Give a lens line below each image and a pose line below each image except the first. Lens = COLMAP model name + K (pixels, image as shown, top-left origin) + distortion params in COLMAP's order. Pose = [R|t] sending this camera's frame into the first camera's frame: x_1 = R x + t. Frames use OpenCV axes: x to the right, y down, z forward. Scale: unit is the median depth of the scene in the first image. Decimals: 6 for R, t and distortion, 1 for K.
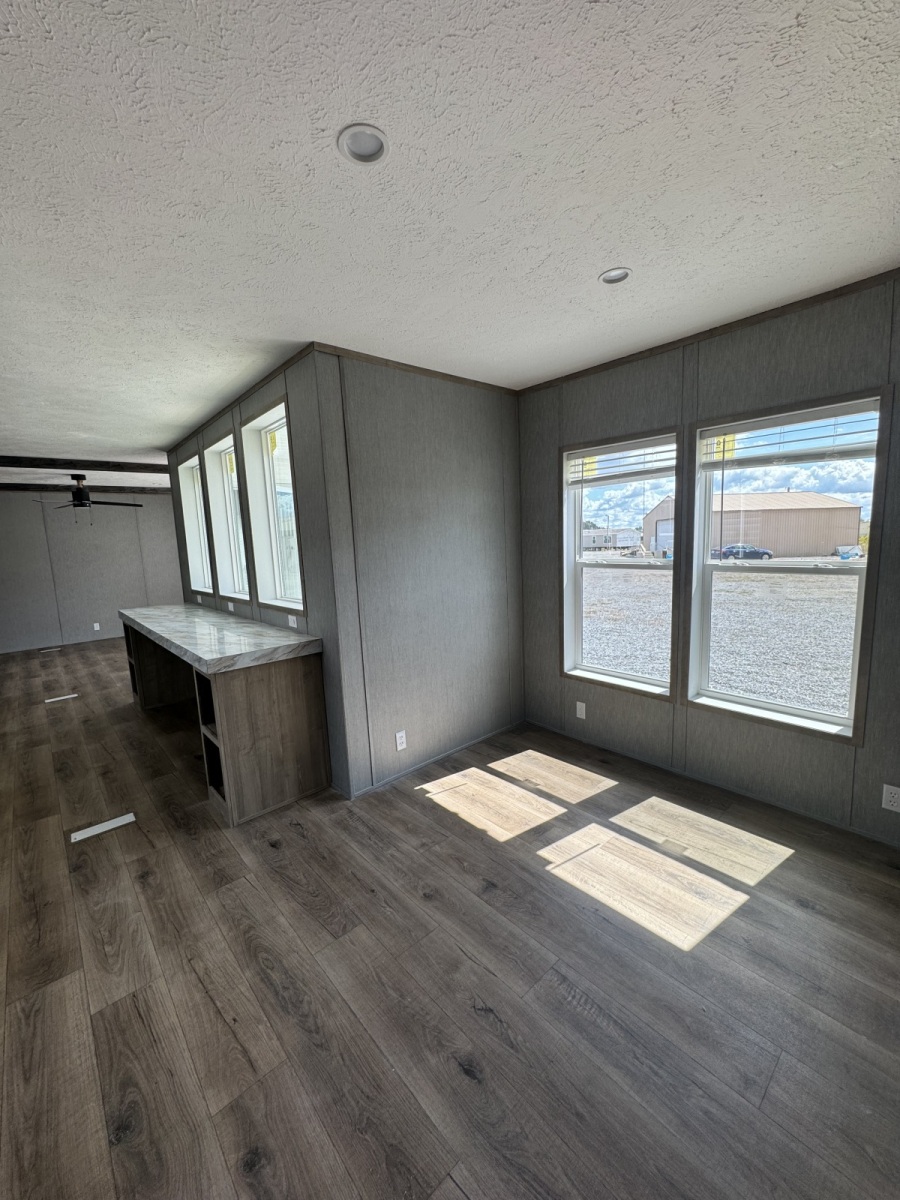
lens RADIAL K [[483.1, 0, 461.2], [0, 483.1, 598.0], [0, 0, 1]] dist [-0.005499, 0.001505]
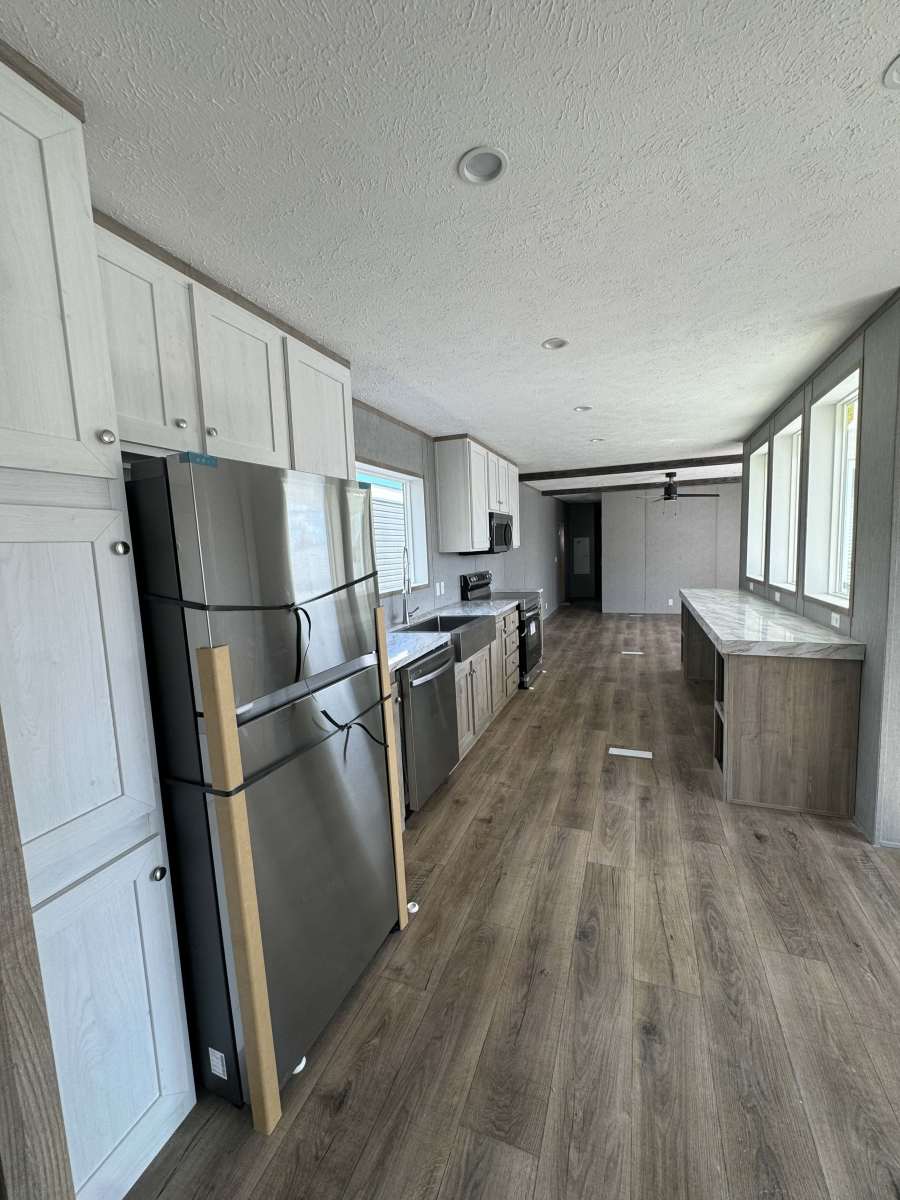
lens RADIAL K [[483.1, 0, 445.2], [0, 483.1, 601.0], [0, 0, 1]] dist [-0.005499, 0.001505]
pose [[0.440123, 0.127177, -0.888885, 0.135029], [-0.097477, 0.990836, 0.093498, 0.001739], [0.892631, 0.045495, 0.448487, -0.037769]]
